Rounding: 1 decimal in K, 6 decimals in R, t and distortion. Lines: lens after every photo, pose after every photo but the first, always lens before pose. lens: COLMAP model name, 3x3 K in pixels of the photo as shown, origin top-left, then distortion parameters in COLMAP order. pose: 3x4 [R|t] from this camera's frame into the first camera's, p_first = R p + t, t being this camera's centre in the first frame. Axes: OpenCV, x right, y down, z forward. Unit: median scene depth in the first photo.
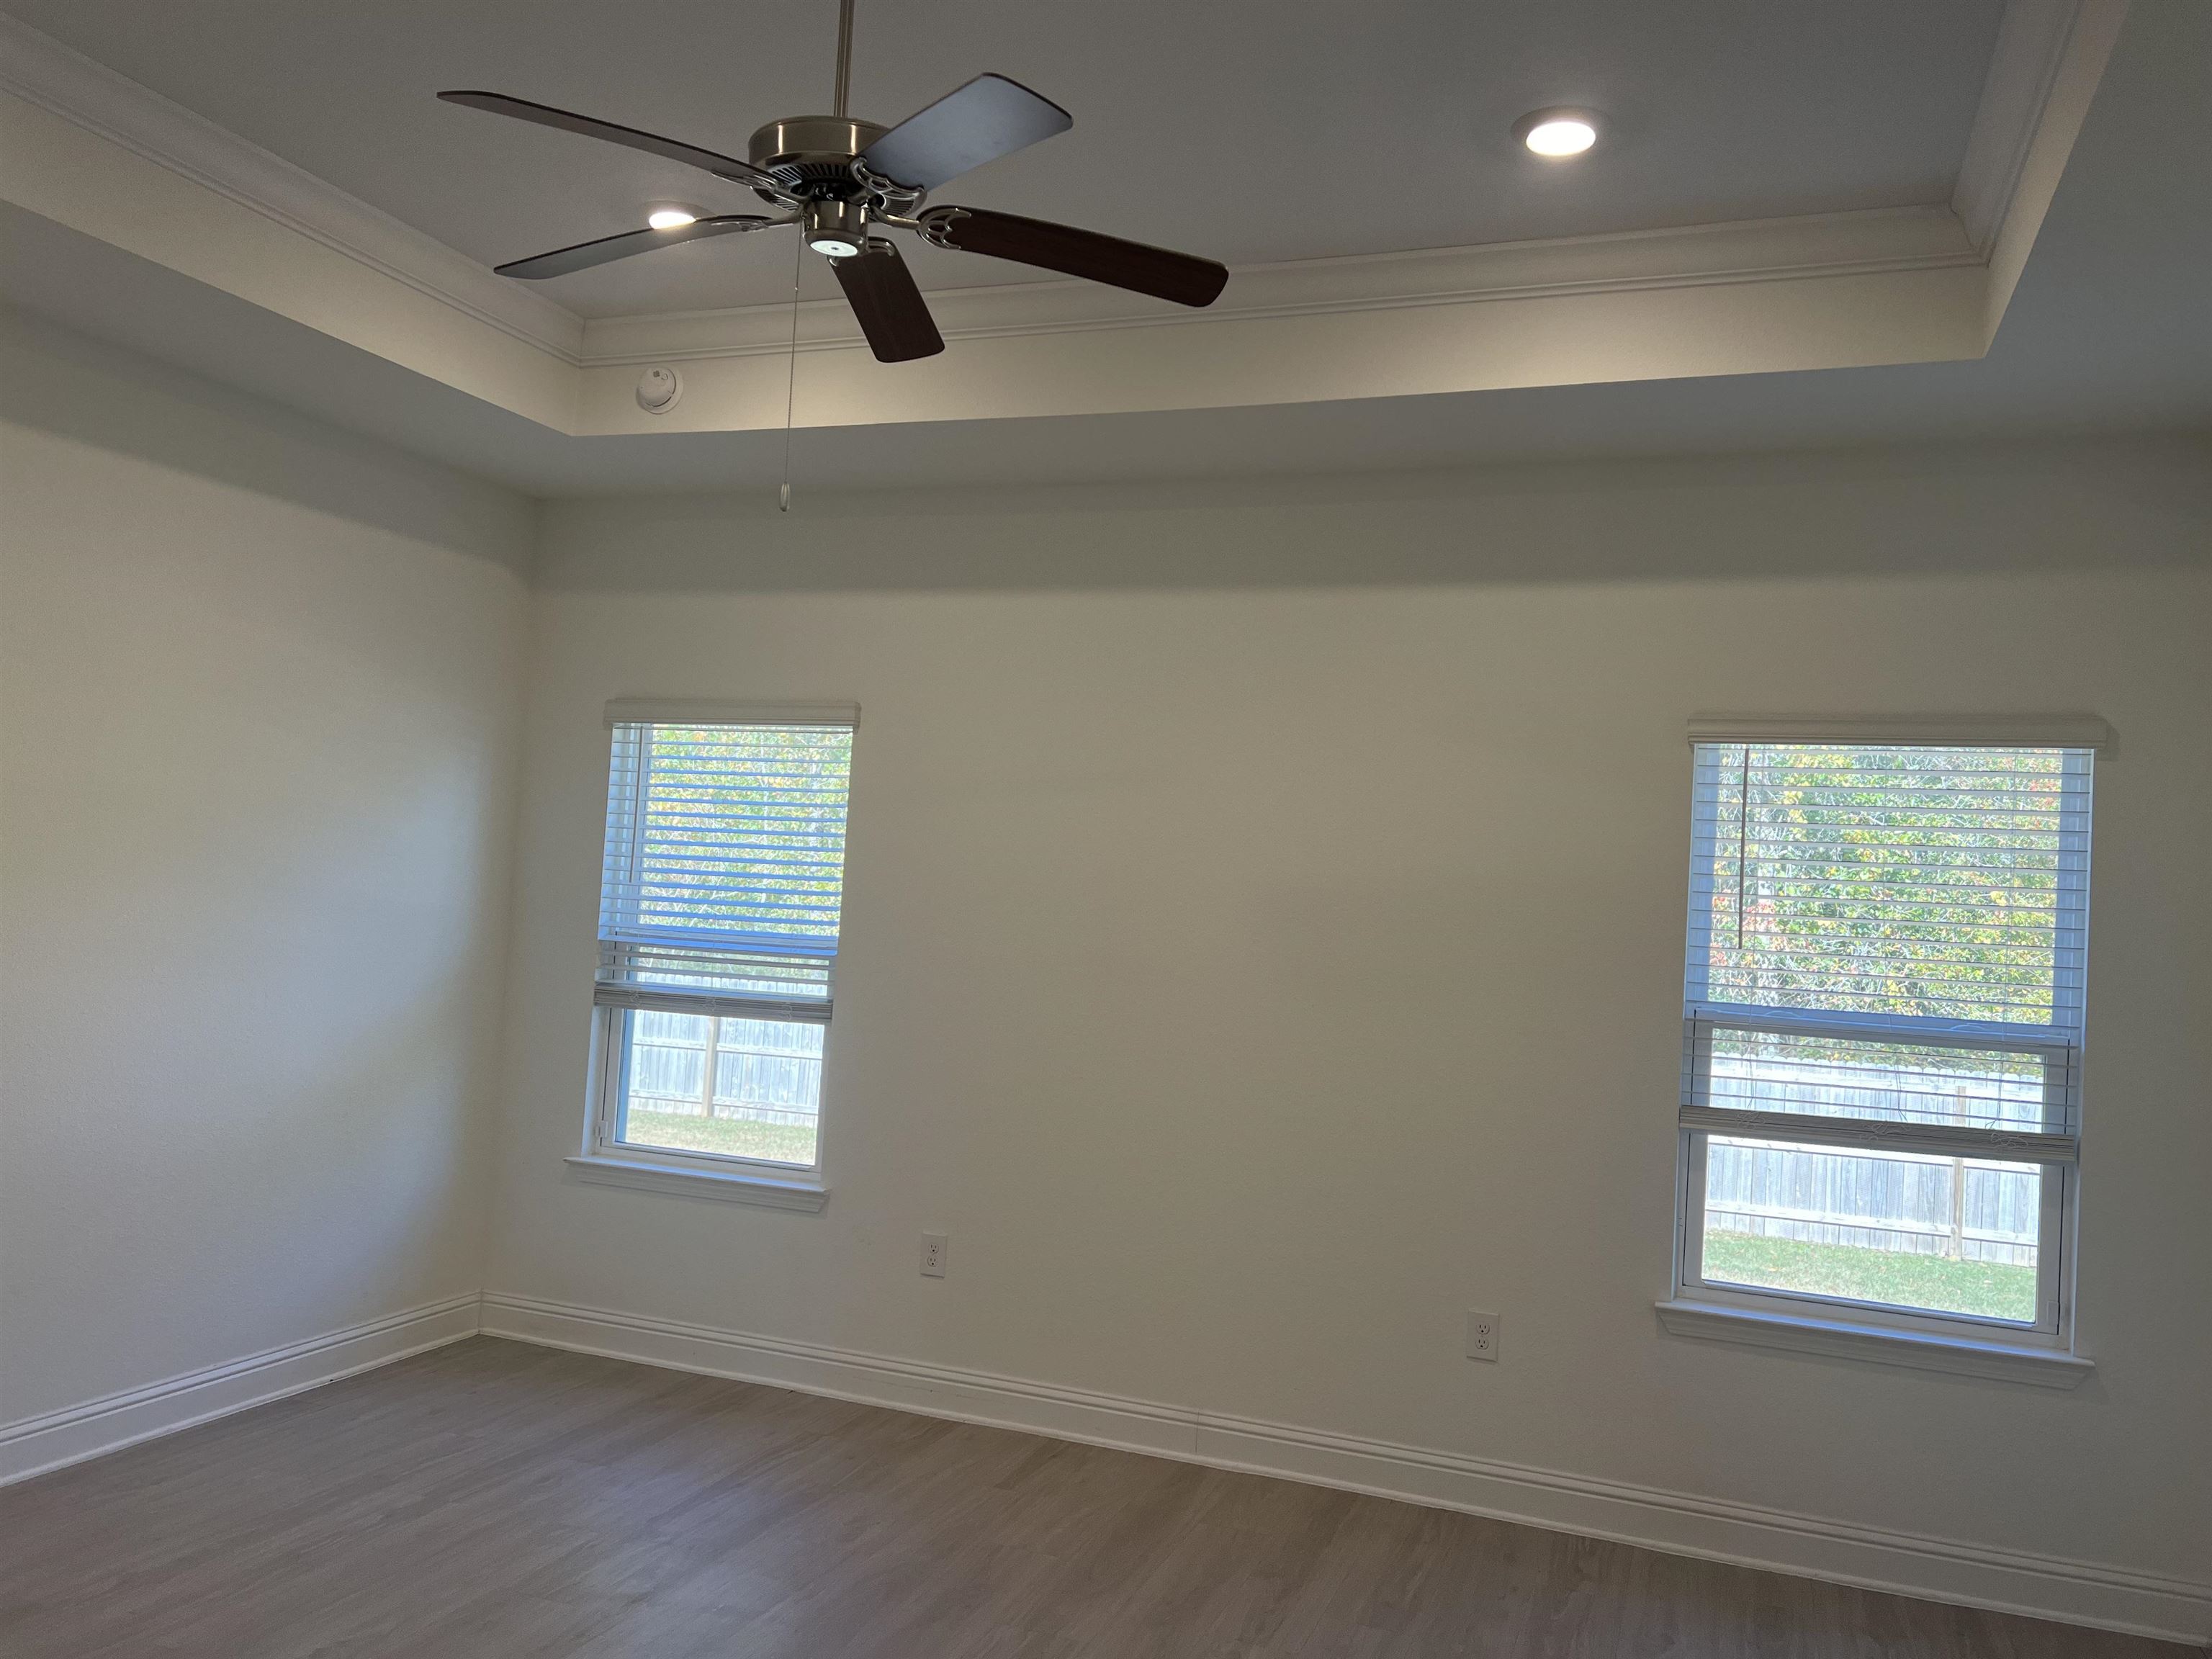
lens RADIAL K [[1675.0, 0, 1114.7], [0, 1675.0, 845.1], [0, 0, 1]] dist [0.073553, -0.074474]
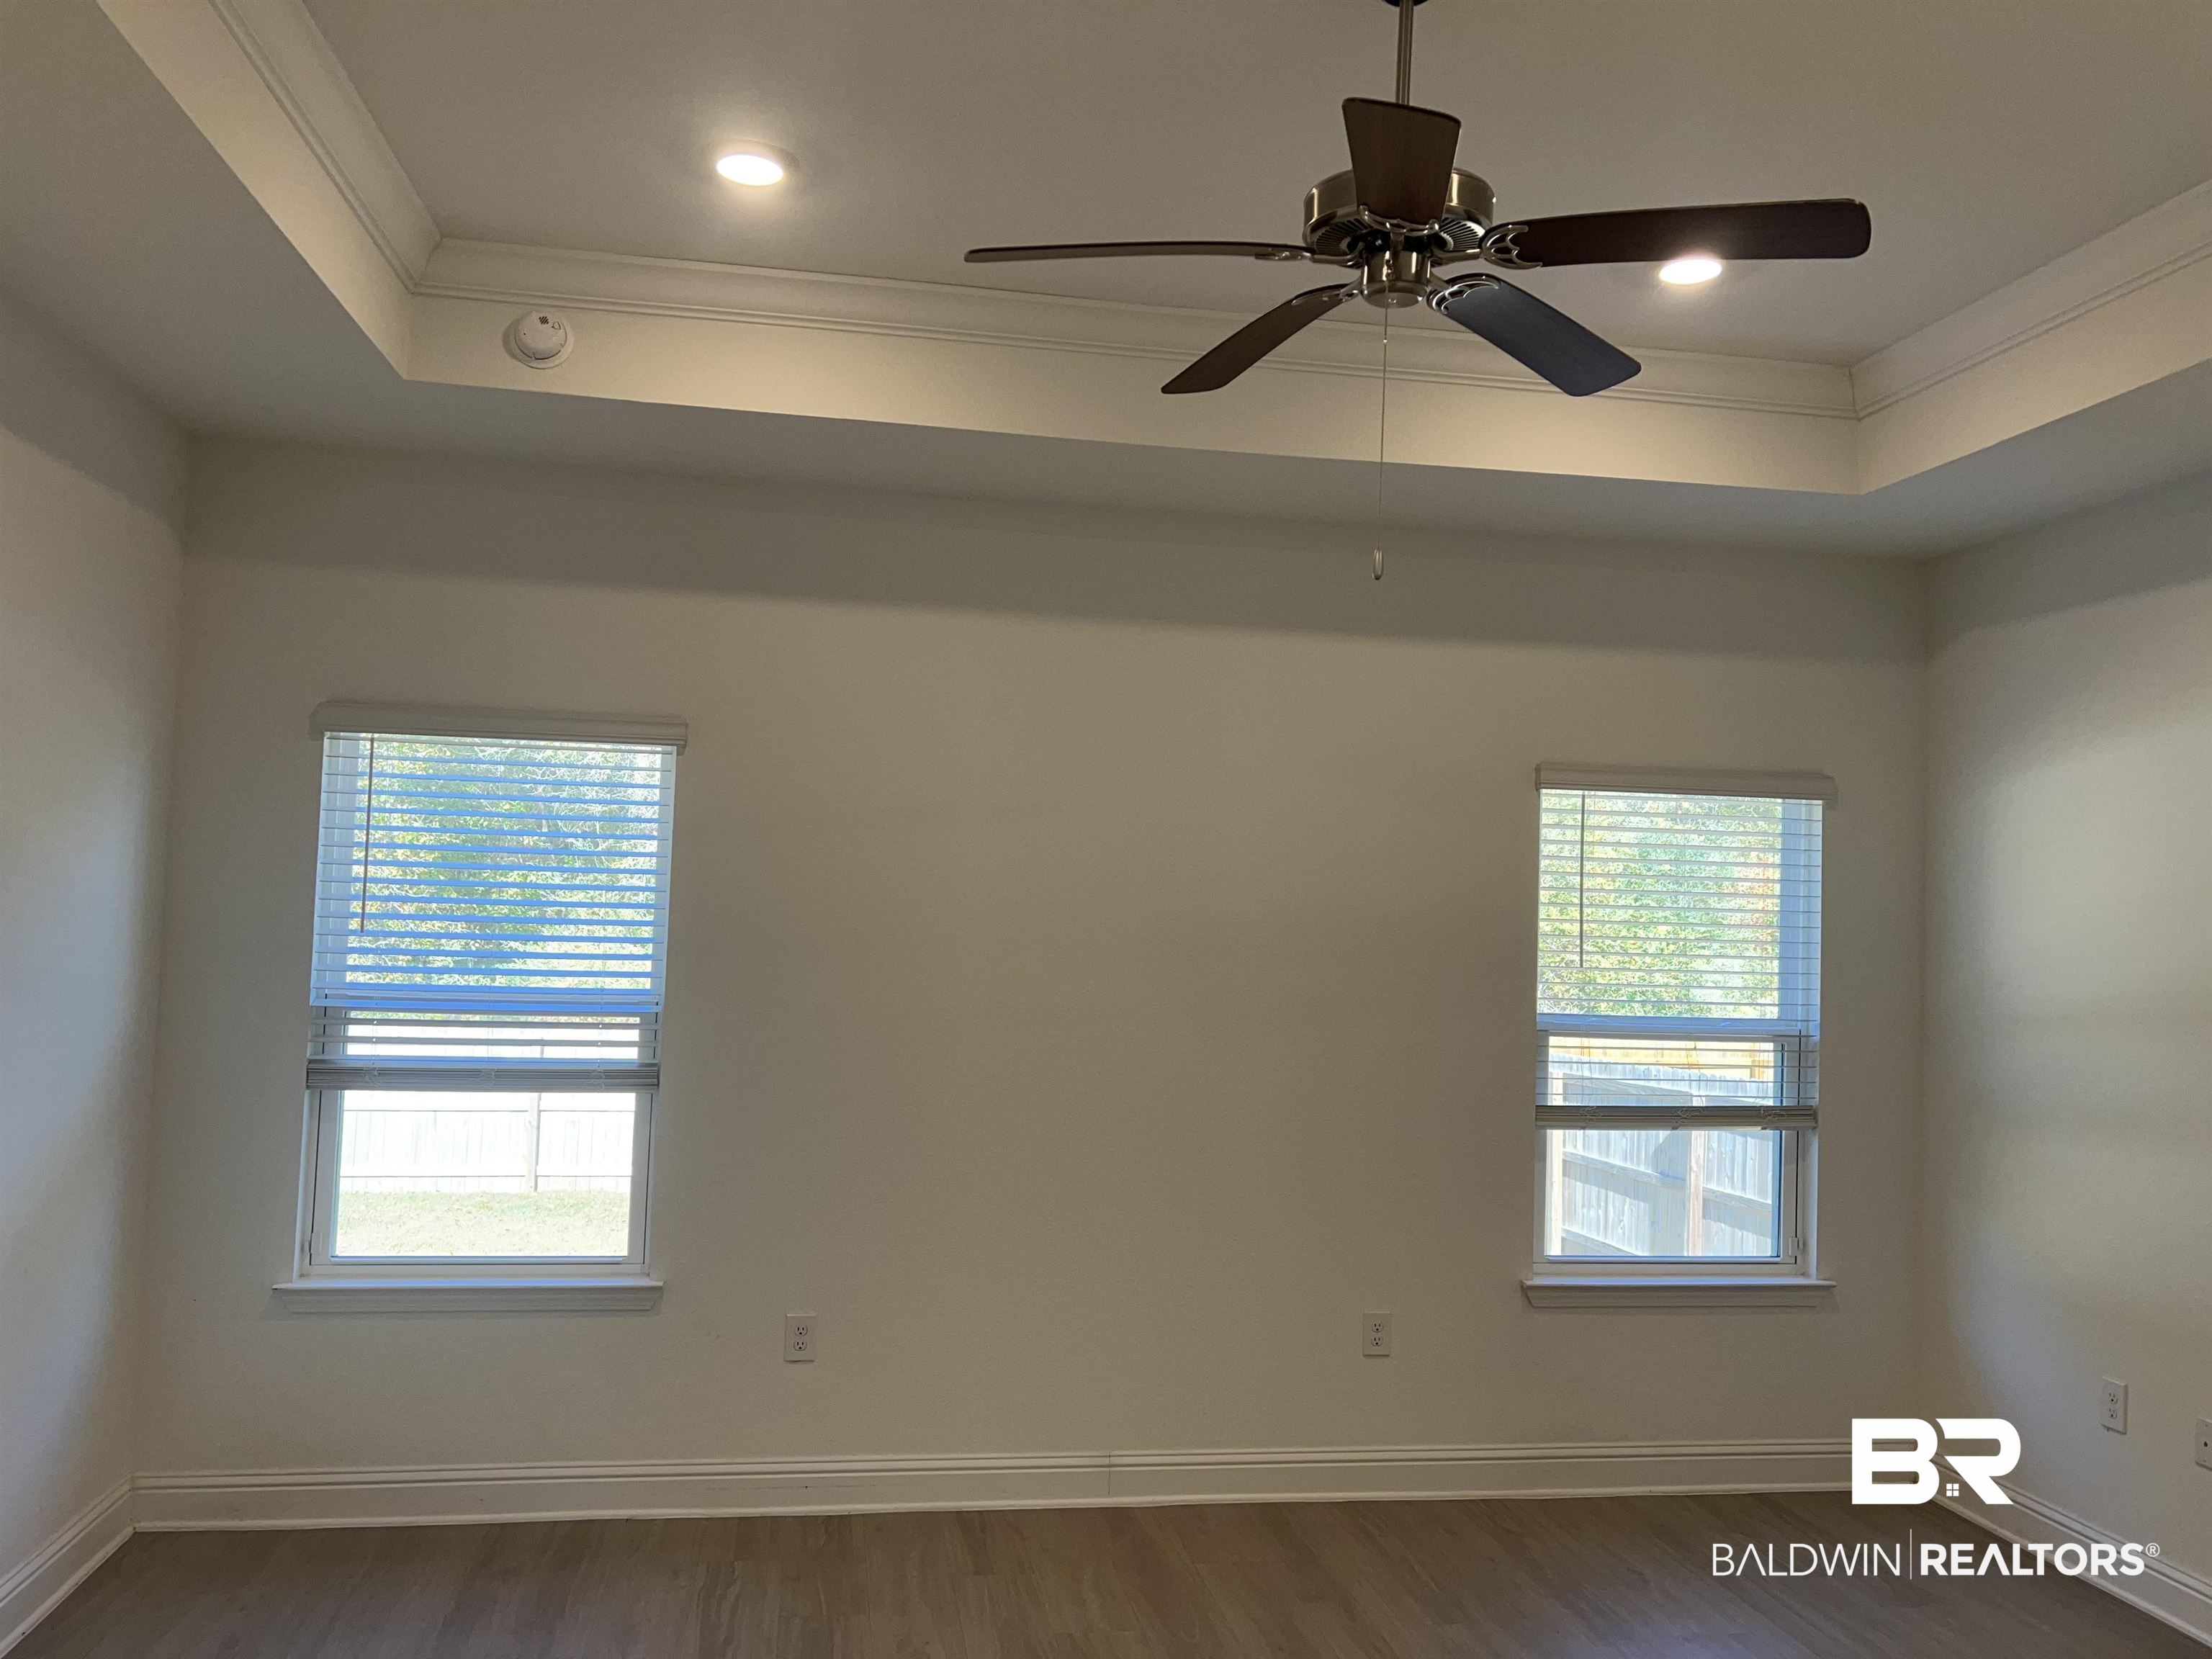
lens RADIAL K [[1675.0, 0, 1105.8], [0, 1675.0, 851.6], [0, 0, 1]] dist [0.073553, -0.074474]
pose [[0.866078, -0.006636, 0.499864, -0.421771], [0.001650, 0.999944, 0.010416, -0.026535], [-0.499905, -0.008196, 0.866041, 0.138003]]
